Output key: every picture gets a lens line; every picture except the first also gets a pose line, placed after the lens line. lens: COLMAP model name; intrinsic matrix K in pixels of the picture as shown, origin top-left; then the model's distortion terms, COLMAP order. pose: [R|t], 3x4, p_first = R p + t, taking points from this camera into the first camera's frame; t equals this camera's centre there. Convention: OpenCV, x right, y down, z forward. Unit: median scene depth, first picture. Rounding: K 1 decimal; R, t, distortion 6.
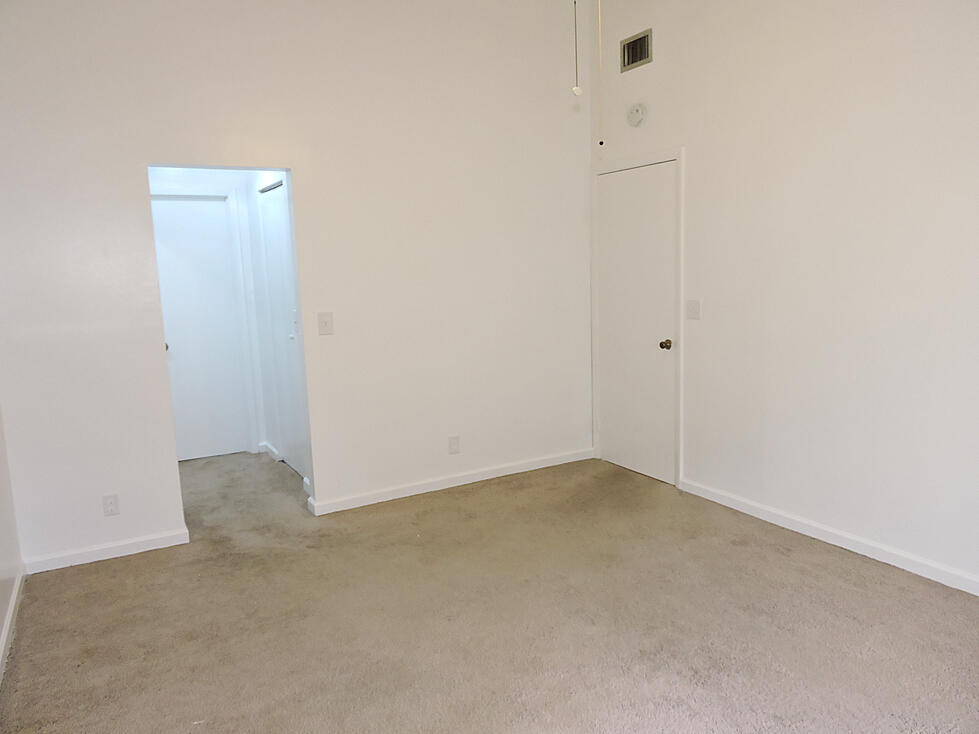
lens RADIAL K [[703.1, 0, 490.1], [0, 703.1, 363.8], [0, 0, 1]] dist [-0.000132, 0.000007]
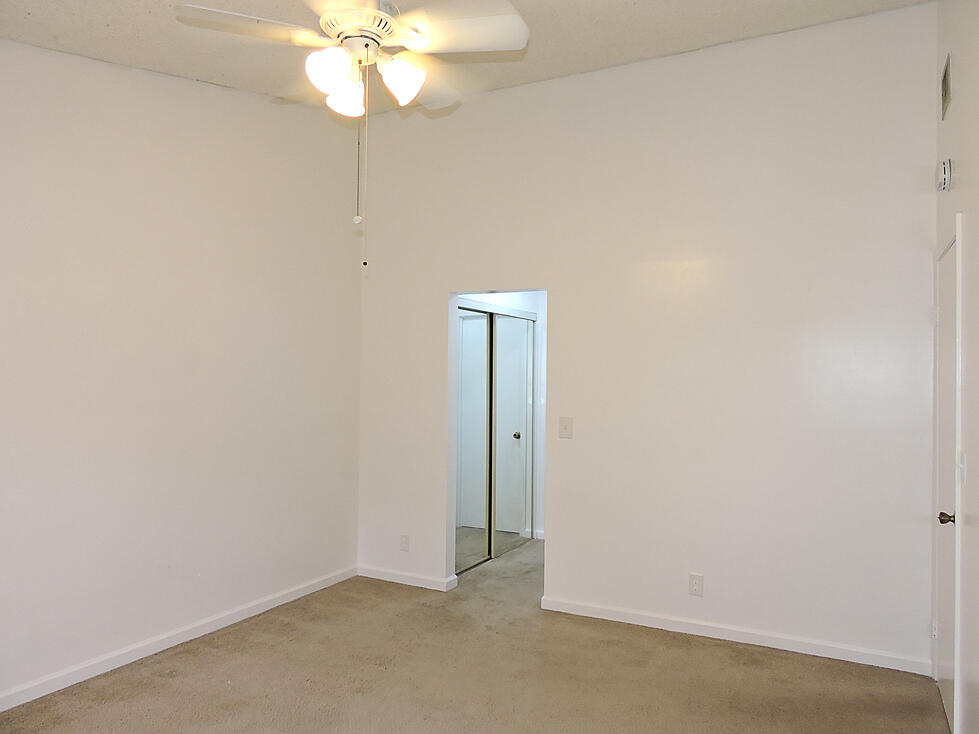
lens RADIAL K [[703.1, 0, 488.8], [0, 703.1, 370.9], [0, 0, 1]] dist [-0.000132, 0.000007]
pose [[0.532162, 0.032011, -0.846037, 0.592371], [-0.146248, 0.987739, -0.054618, -0.065992], [0.833915, 0.152797, 0.530319, 0.324238]]
